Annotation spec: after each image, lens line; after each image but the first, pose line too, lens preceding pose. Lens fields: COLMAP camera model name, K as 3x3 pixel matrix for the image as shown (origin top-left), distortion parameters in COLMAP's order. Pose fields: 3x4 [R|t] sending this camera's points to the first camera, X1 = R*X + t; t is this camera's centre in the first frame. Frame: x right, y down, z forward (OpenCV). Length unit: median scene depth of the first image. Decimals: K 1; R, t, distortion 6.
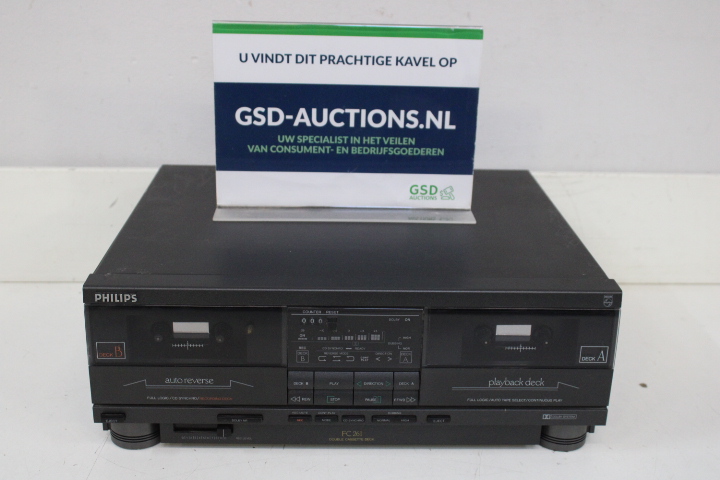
lens RADIAL K [[914.3, 0, 363.4], [0, 914.3, 239.9], [0, 0, 1]] dist [-0.071869, 0.000000]
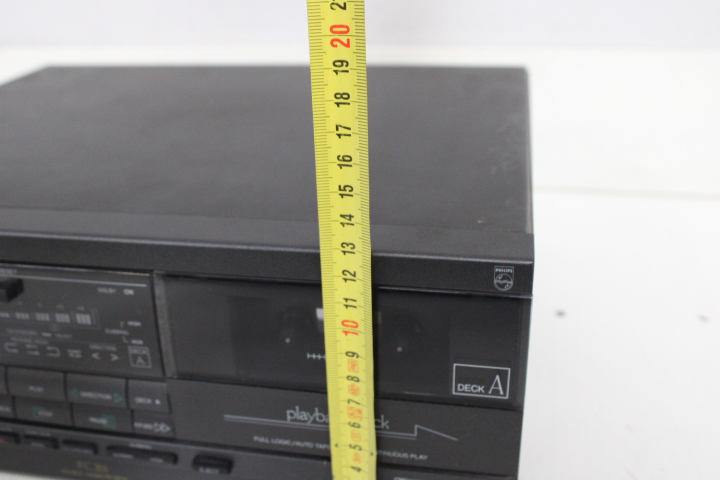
lens RADIAL K [[778.8, 0, 335.9], [0, 778.8, 240.5], [0, 0, 1]] dist [-0.089609, 0.000000]
pose [[0.969657, 0.040995, -0.241010, 0.271791], [-0.023175, 0.996814, 0.076314, 0.017273], [0.243370, -0.068413, 0.967518, 0.562404]]
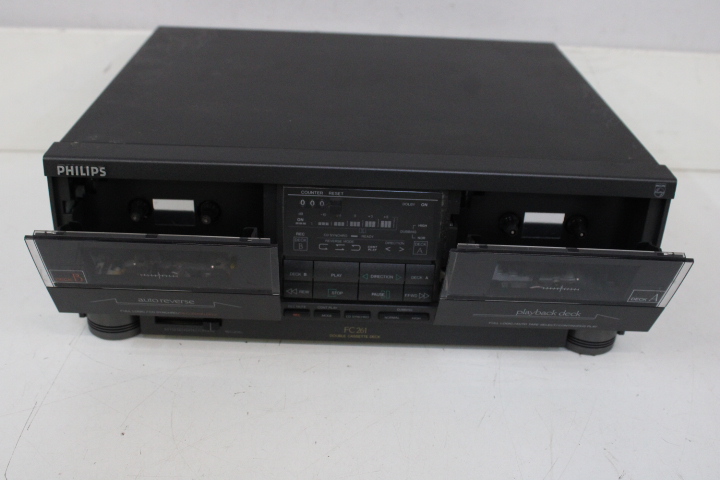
lens RADIAL K [[800.2, 0, 358.2], [0, 800.2, 239.0], [0, 0, 1]] dist [-0.095523, 0.000000]
pose [[0.999562, 0.028124, -0.009256, -0.005299], [-0.026449, 0.988673, 0.147740, 0.010172], [0.013306, -0.147430, 0.988983, 0.249993]]
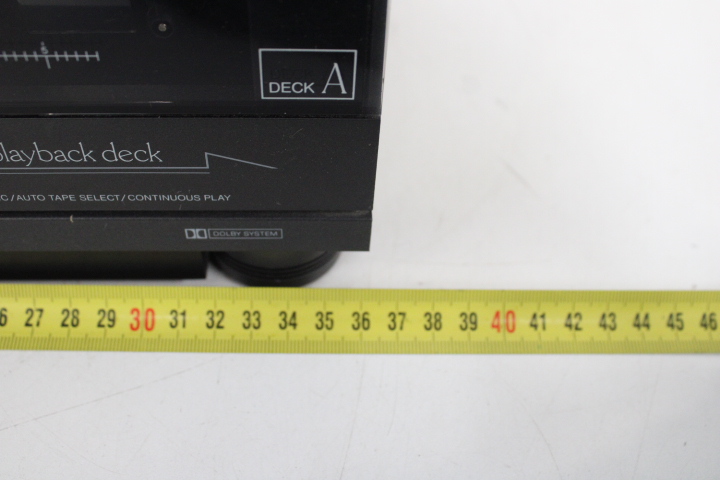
lens RADIAL K [[778.8, 0, 346.5], [0, 778.8, 241.5], [0, 0, 1]] dist [-0.089609, 0.000000]
pose [[0.999931, 0.004395, 0.010874, 0.259655], [-0.009210, 0.868292, 0.495967, 0.048424], [-0.007262, -0.496034, 0.868273, 0.746538]]
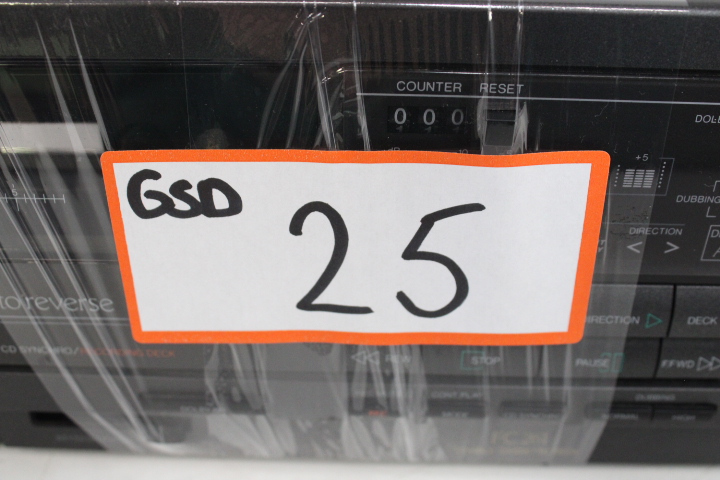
lens RADIAL K [[828.7, 0, 371.5], [0, 828.7, 243.1], [0, 0, 1]] dist [-0.066663, 0.000000]
pose [[0.998774, 0.019315, -0.045576, -0.059261], [-0.008819, 0.975434, 0.220113, 0.067399], [0.048708, -0.219442, 0.974409, 0.711860]]
